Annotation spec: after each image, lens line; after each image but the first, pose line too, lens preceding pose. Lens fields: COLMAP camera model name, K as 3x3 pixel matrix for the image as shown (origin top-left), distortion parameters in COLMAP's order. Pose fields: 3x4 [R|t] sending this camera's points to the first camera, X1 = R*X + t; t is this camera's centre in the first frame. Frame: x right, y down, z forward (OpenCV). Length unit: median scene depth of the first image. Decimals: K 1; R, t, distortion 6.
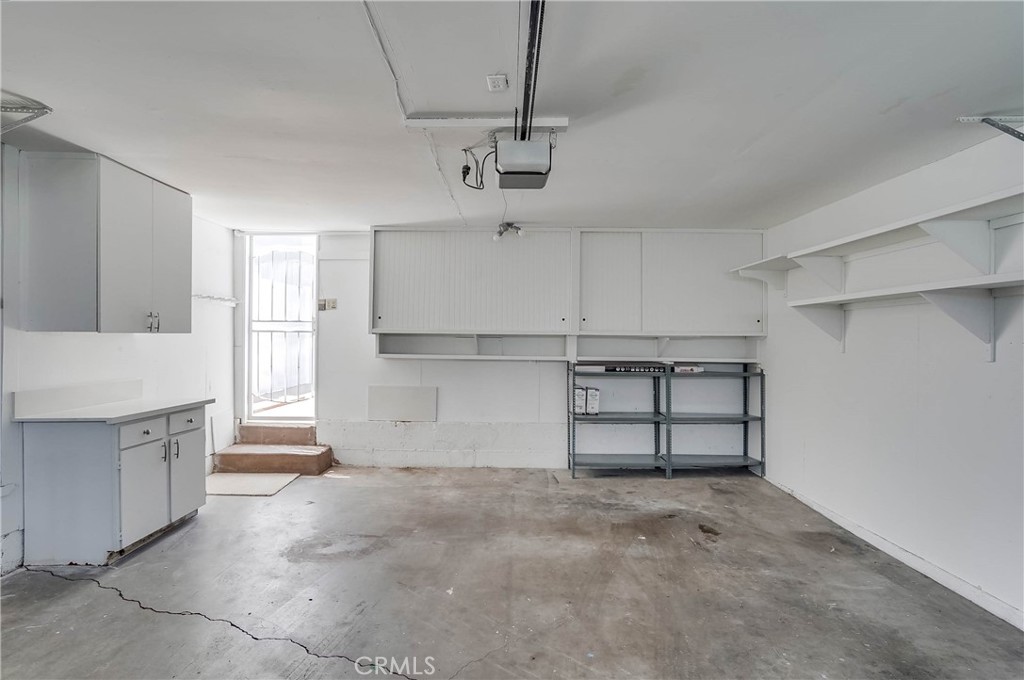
lens RADIAL K [[537.5, 0, 512.0], [0, 537.5, 340.0], [0, 0, 1]] dist [-0.000908, 0.000120]
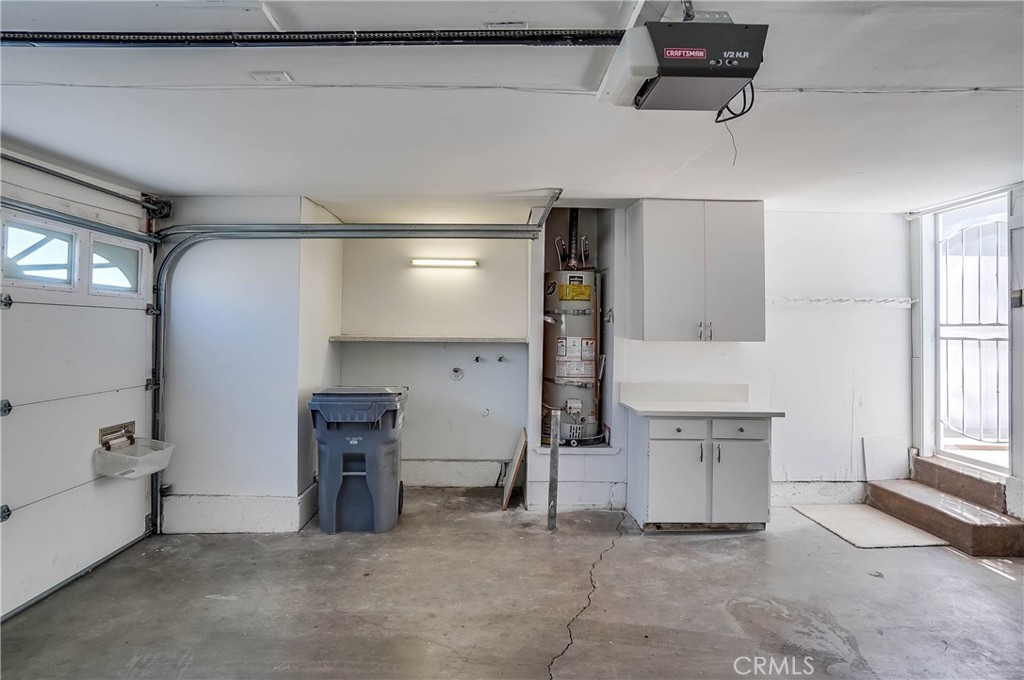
lens RADIAL K [[551.2, 0, 507.8], [0, 551.2, 322.5], [0, 0, 1]] dist [-0.017655, 0.000241]
pose [[0.018323, -0.020588, -0.999620, 0.389976], [-0.014413, 0.999679, -0.020853, -0.019534], [0.999728, 0.014790, 0.018020, 0.515211]]
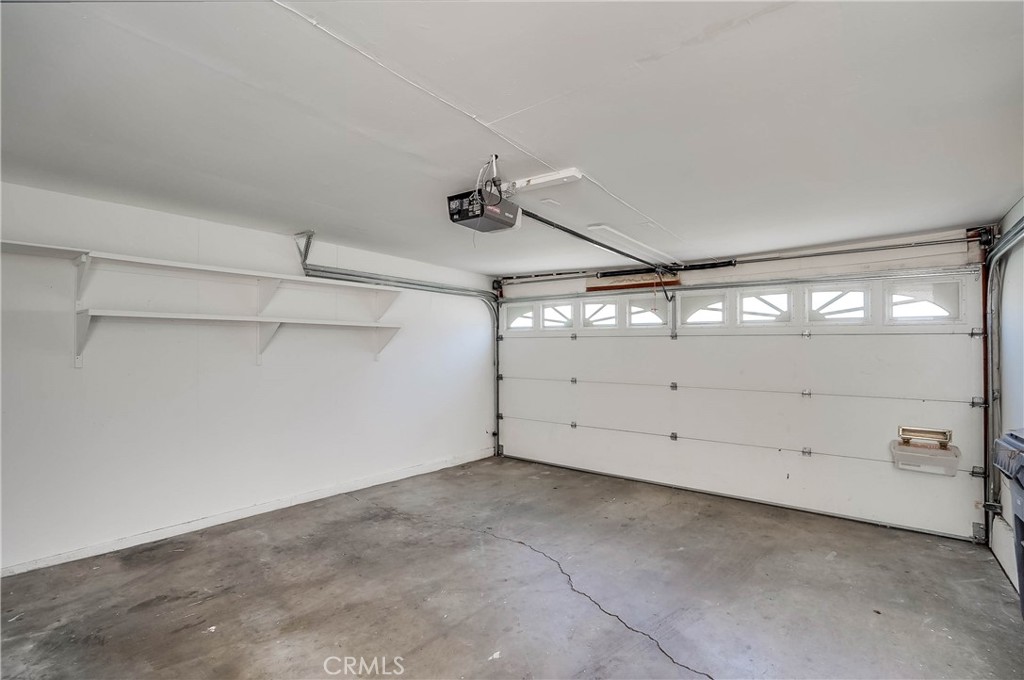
lens RADIAL K [[479.4, 0, 510.0], [0, 479.4, 336.9], [0, 0, 1]] dist [-0.061238, 0.025967]
pose [[-0.781869, 0.001751, 0.623440, -0.439491], [-0.008382, 0.999876, -0.013321, -0.026733], [-0.623386, -0.015641, -0.781758, 1.149661]]
